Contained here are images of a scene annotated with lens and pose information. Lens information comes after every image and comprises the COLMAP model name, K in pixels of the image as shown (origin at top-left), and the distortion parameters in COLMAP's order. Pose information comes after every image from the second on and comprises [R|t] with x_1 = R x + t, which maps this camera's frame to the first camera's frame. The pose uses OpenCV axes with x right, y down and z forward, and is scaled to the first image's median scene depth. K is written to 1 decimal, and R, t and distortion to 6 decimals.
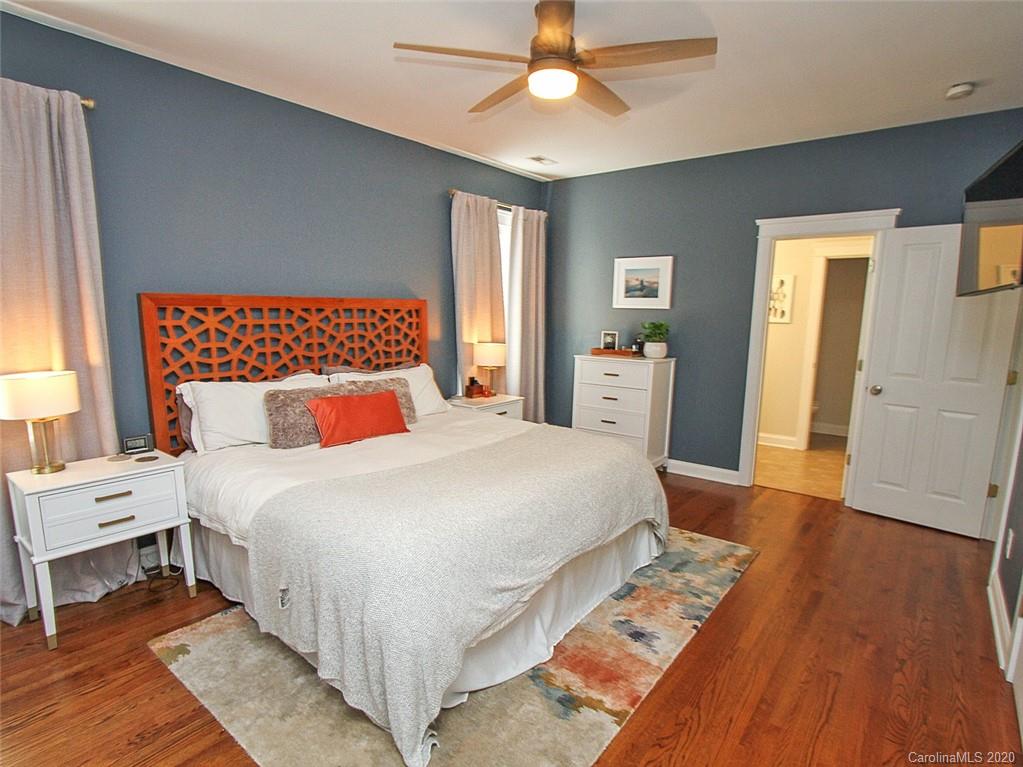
lens RADIAL K [[551.6, 0, 501.9], [0, 551.6, 388.8], [0, 0, 1]] dist [-0.026323, 0.006131]
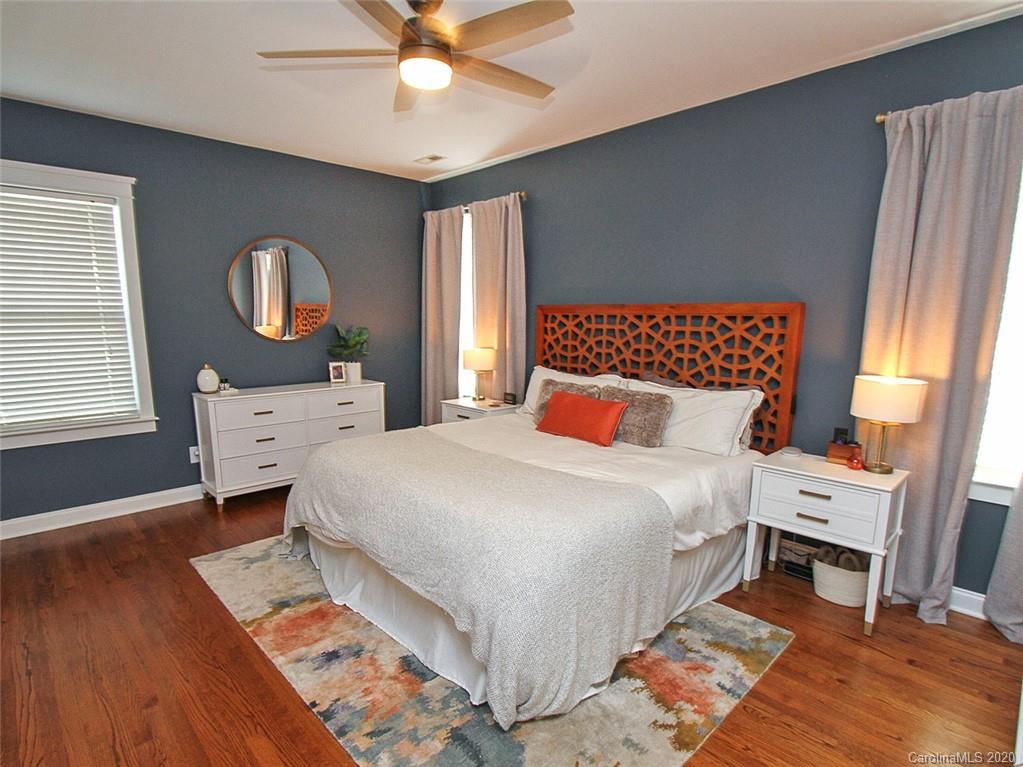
lens RADIAL K [[551.6, 0, 502.3], [0, 551.6, 382.1], [0, 0, 1]] dist [-0.026323, 0.006131]
pose [[-0.129768, 0.107940, -0.985652, 0.706293], [-0.146316, 0.981090, 0.126704, -0.113621], [0.980689, 0.160659, -0.111521, 0.861215]]
